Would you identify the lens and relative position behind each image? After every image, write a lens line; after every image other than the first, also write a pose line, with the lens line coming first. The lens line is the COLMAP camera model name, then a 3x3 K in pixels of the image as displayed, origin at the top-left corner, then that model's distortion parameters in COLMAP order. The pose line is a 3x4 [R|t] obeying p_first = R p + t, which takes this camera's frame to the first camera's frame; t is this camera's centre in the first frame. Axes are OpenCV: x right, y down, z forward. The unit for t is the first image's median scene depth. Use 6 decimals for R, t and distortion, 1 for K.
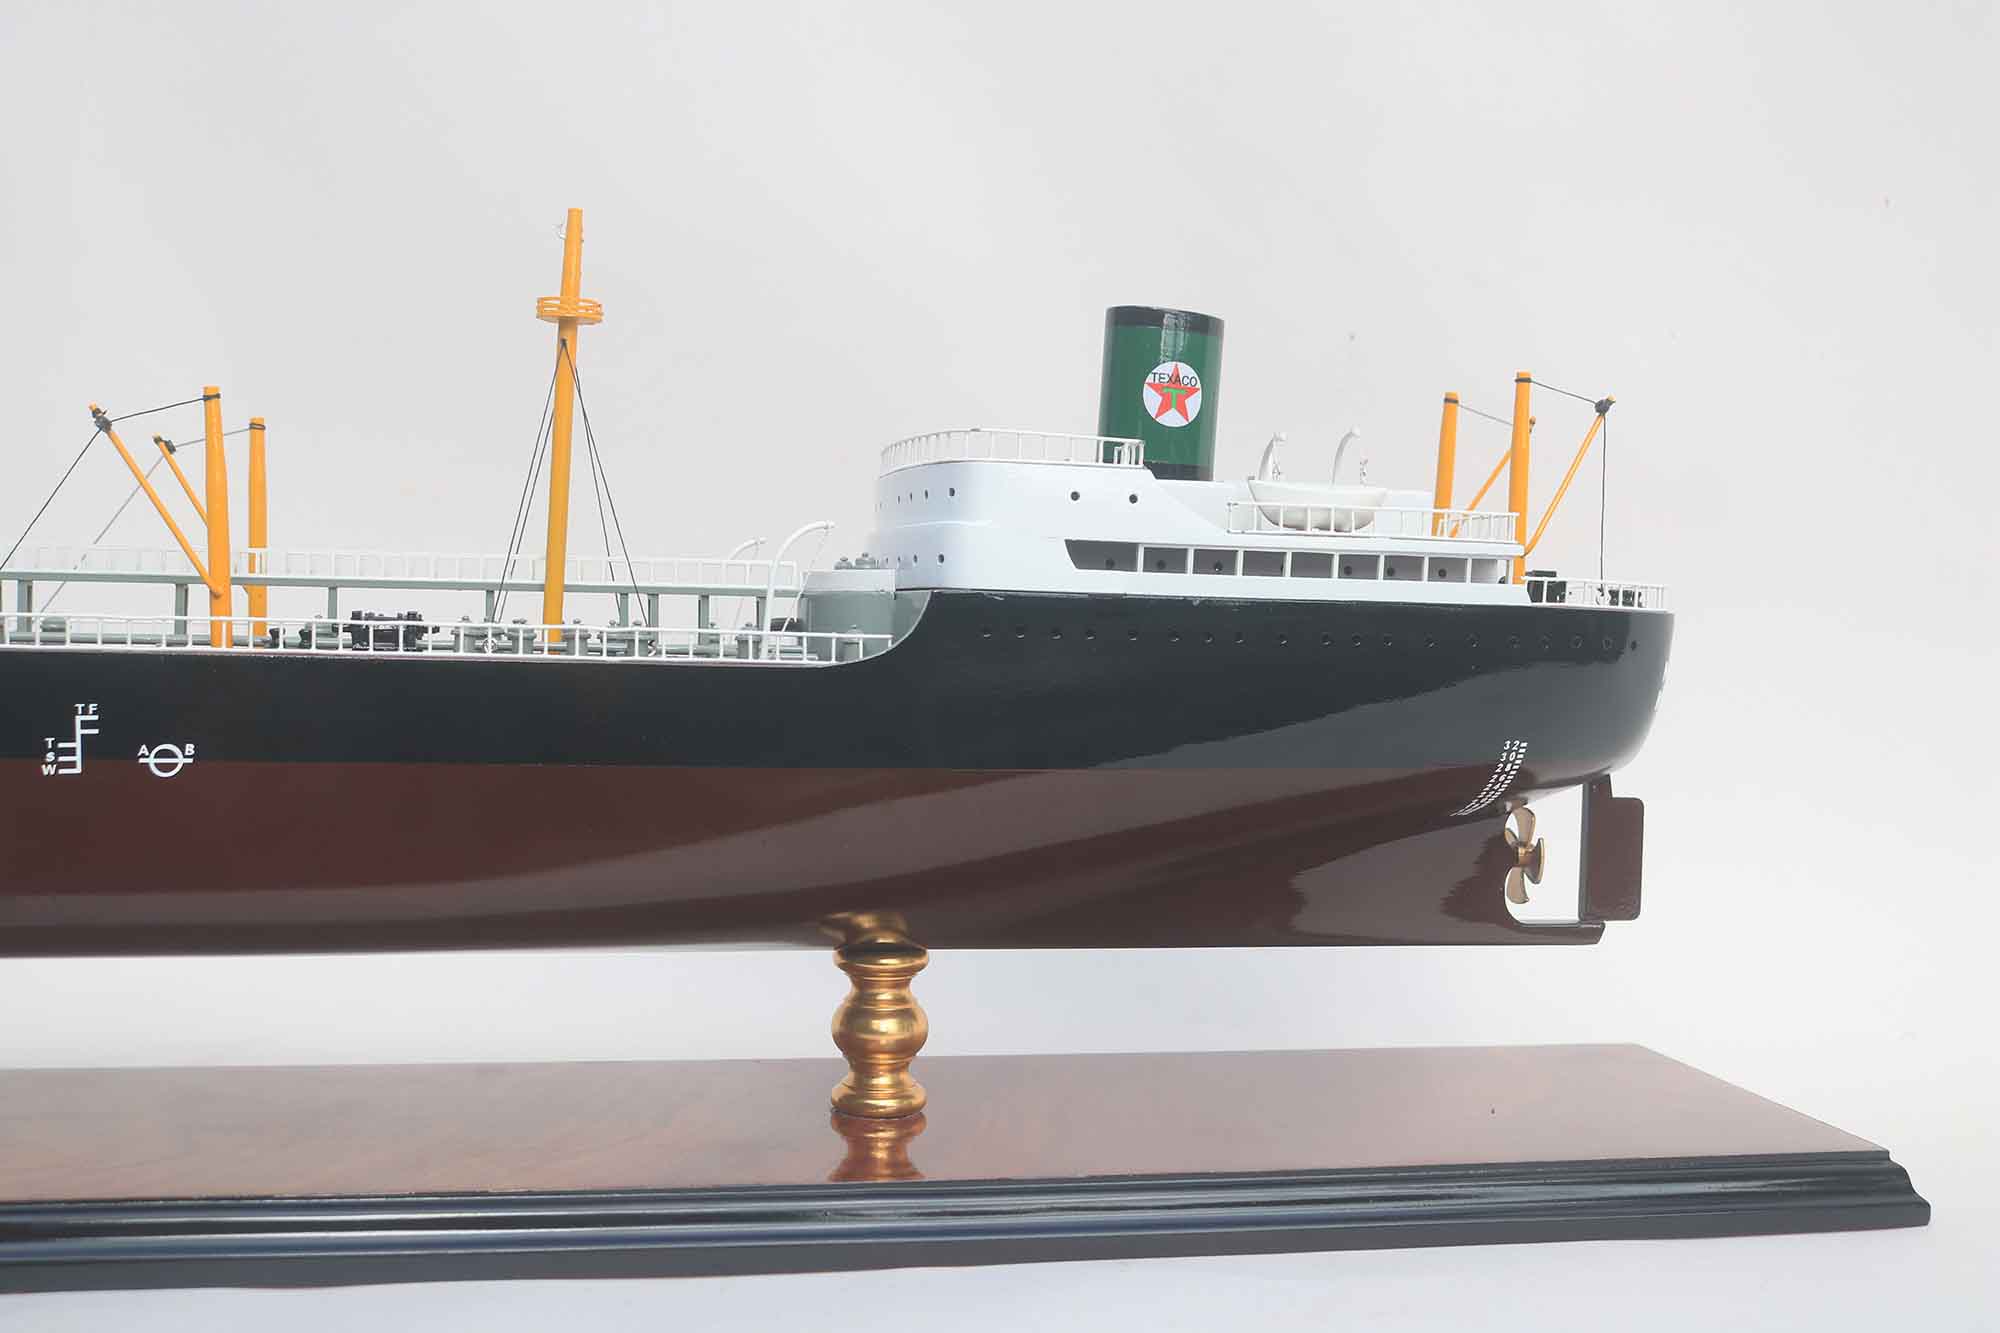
lens RADIAL K [[2425.7, 0, 984.1], [0, 2425.7, 663.0], [0, 0, 1]] dist [-0.105432, 0.141383]
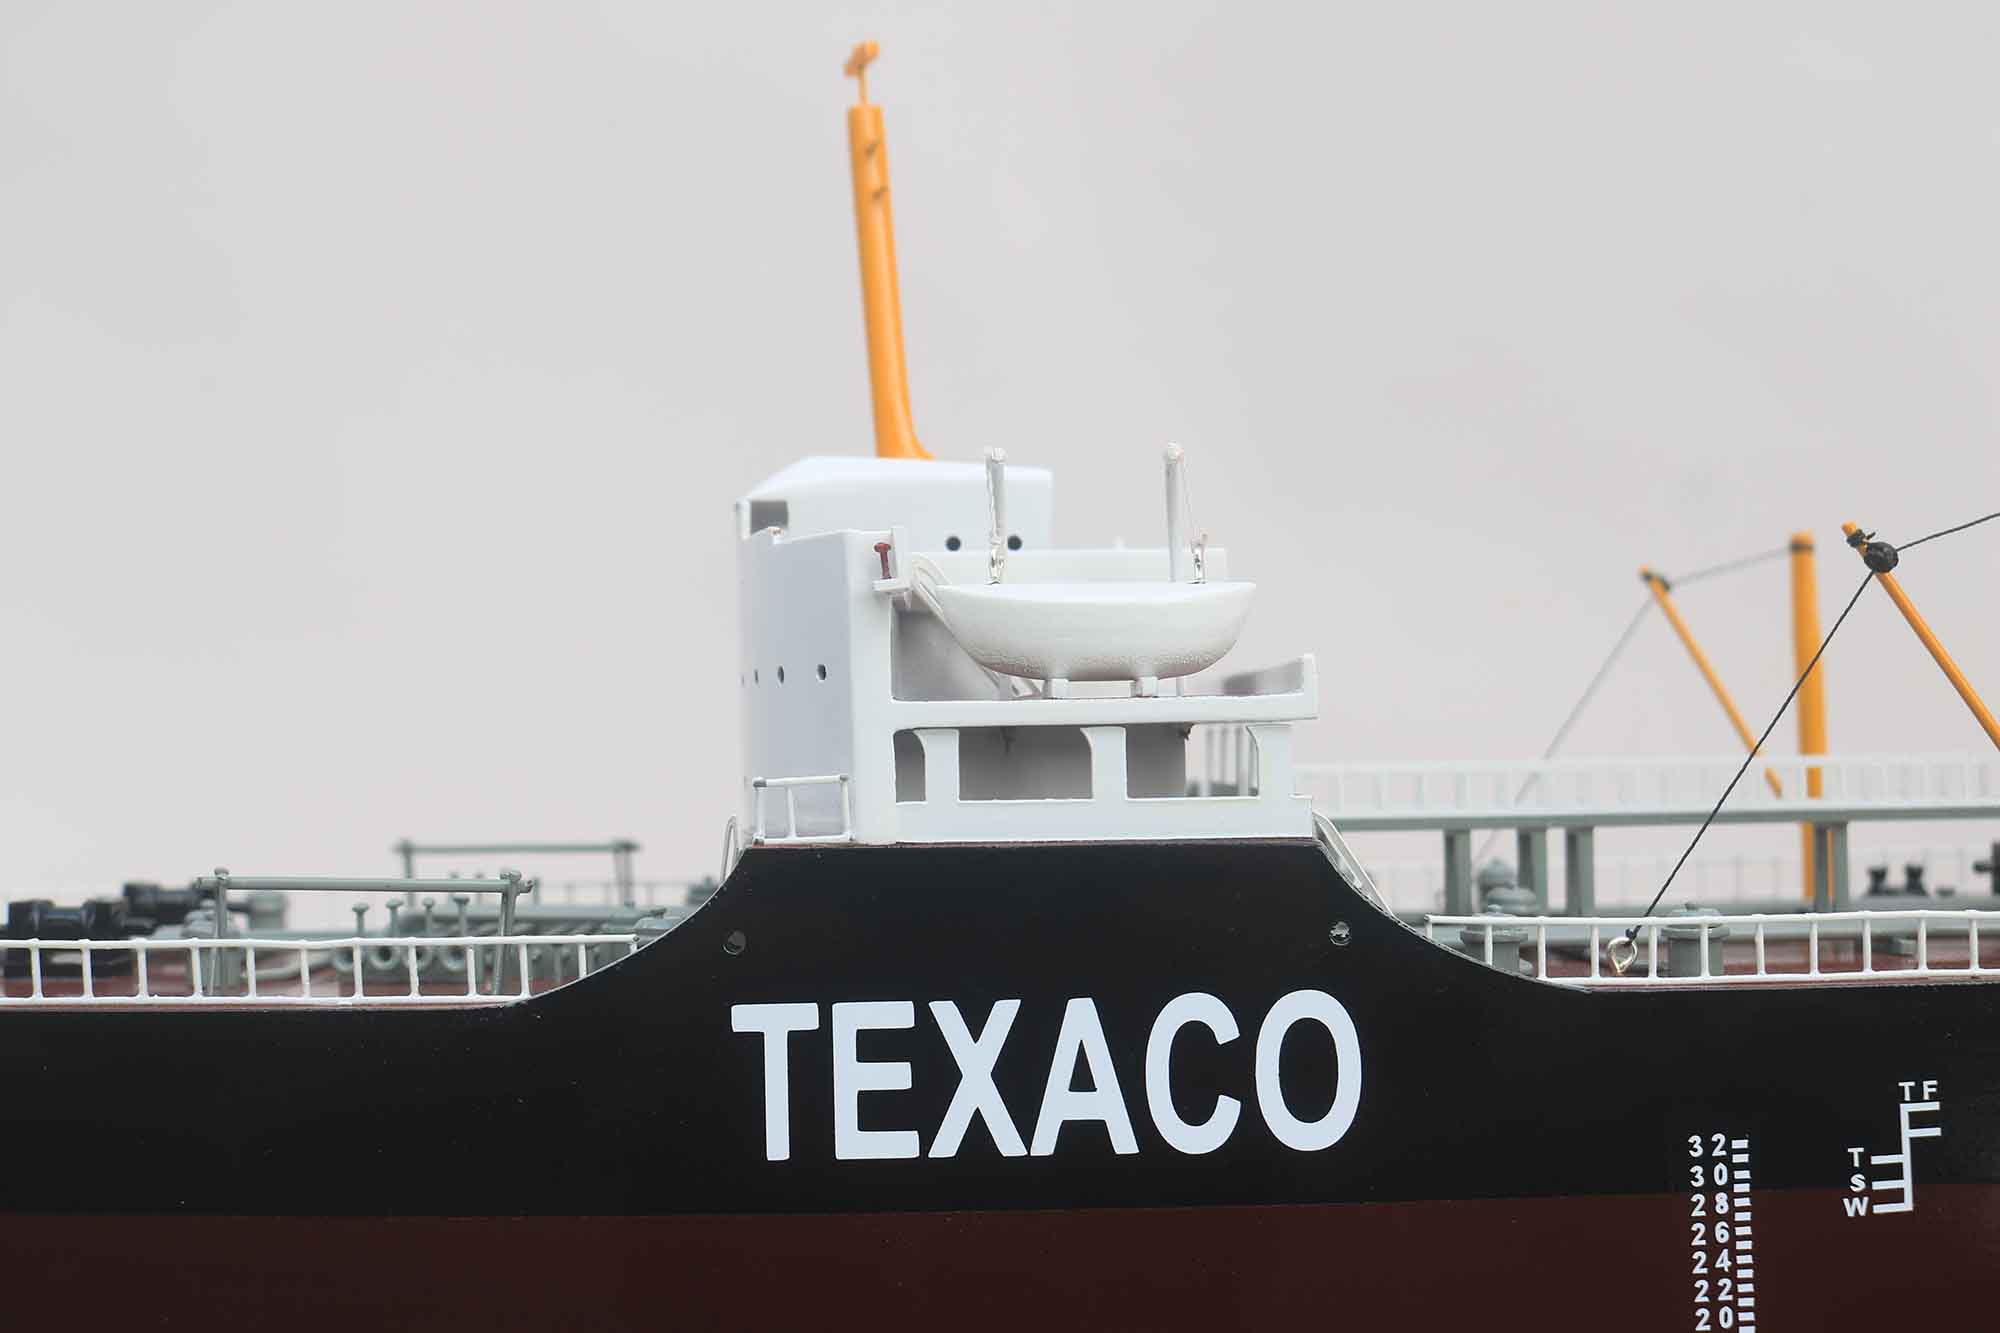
lens RADIAL K [[2209.7, 0, 985.6], [0, 2209.7, 665.8], [0, 0, 1]] dist [-0.126582, 0.138607]
pose [[0.979858, -0.040740, -0.195495, -0.419126], [0.034427, 0.998773, -0.035586, -0.057016], [0.196705, 0.028138, 0.980059, 0.422540]]
